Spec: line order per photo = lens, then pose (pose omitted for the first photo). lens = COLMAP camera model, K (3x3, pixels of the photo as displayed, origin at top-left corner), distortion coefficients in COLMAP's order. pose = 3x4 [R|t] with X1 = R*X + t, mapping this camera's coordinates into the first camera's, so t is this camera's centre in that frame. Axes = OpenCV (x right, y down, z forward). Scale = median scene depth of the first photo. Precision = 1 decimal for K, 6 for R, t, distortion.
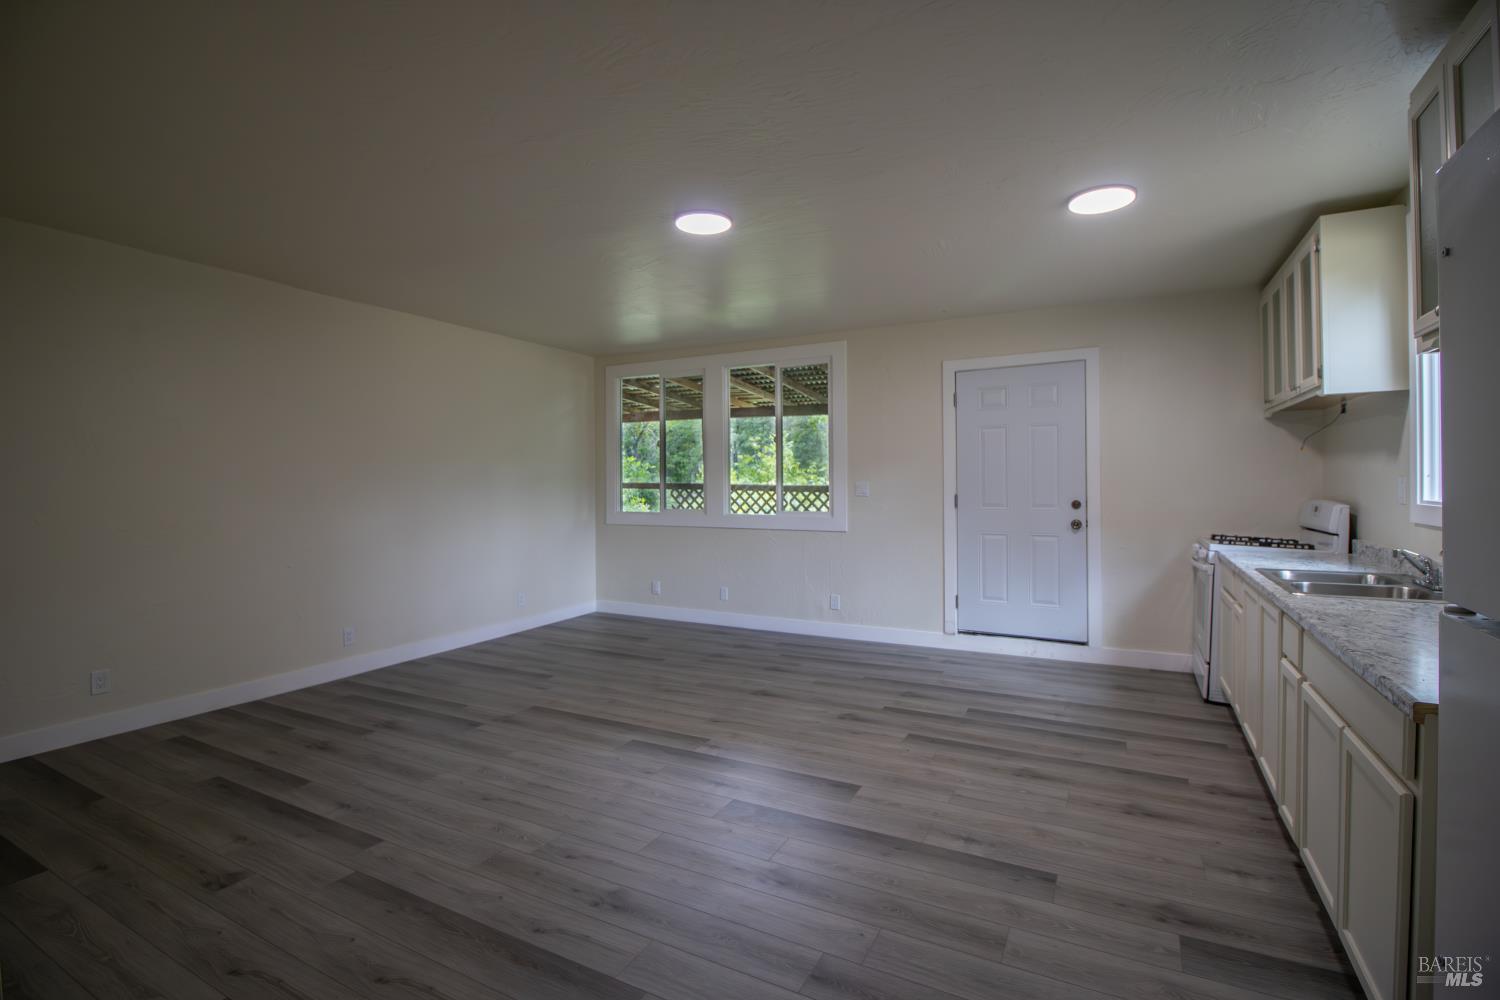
lens RADIAL K [[691.7, 0, 748.3], [0, 691.7, 492.2], [0, 0, 1]] dist [-0.012973, -0.002051]
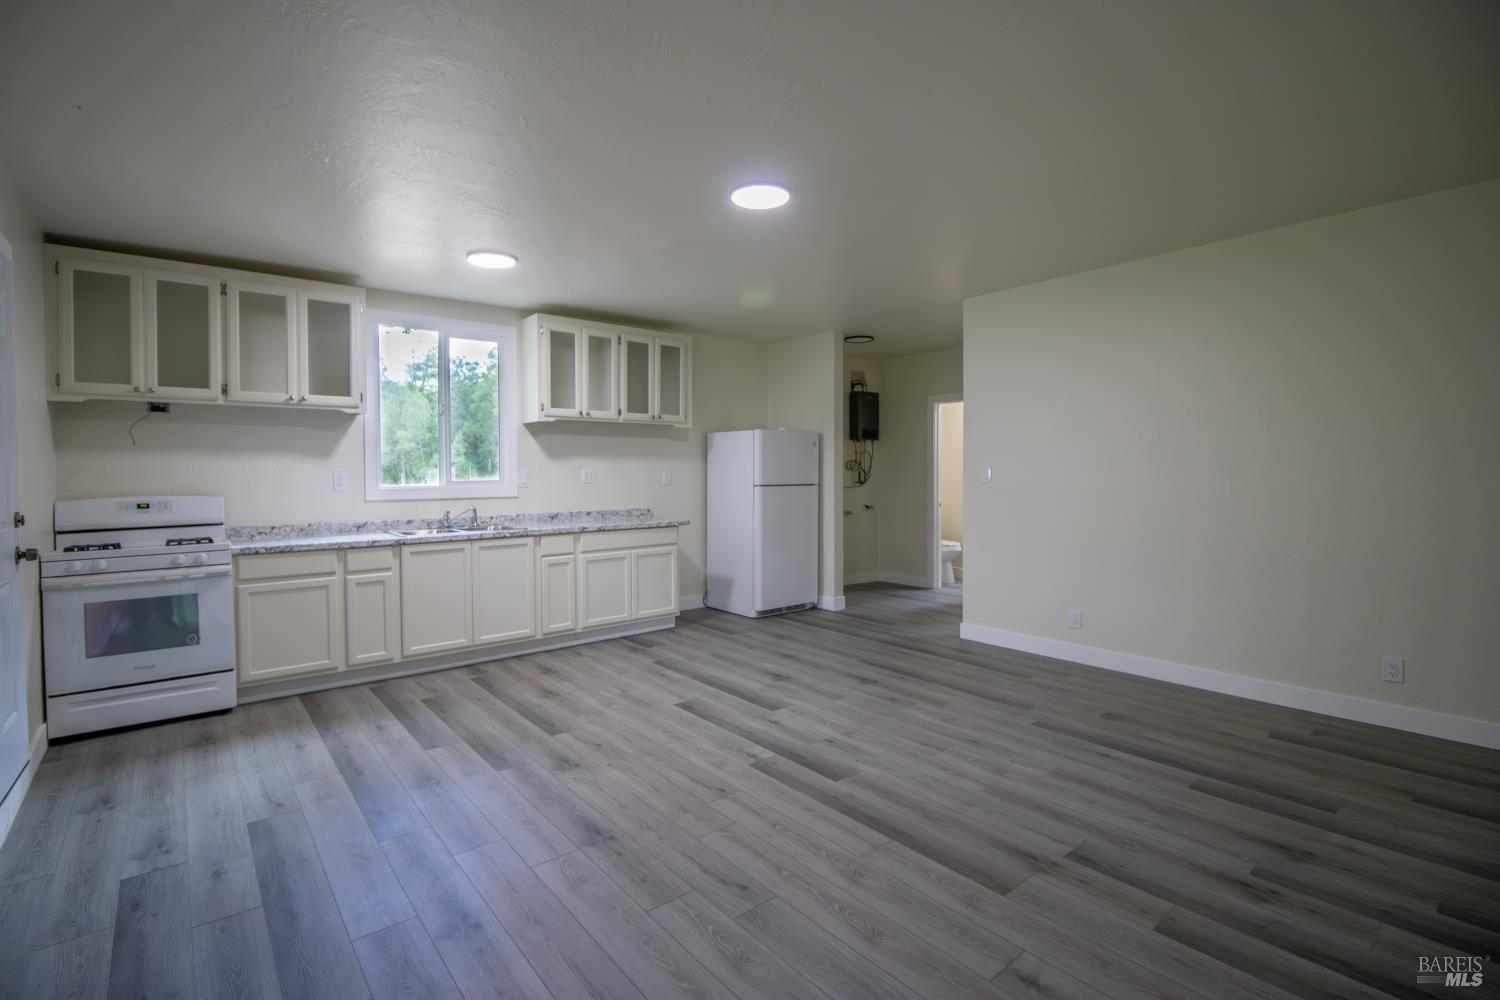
lens RADIAL K [[691.7, 0, 742.5], [0, 691.7, 487.6], [0, 0, 1]] dist [-0.012973, -0.002051]
pose [[-0.925062, 0.005005, 0.379784, -0.376838], [0.021709, 0.998975, 0.039712, -0.025093], [-0.379196, 0.044980, -0.924223, 1.783730]]
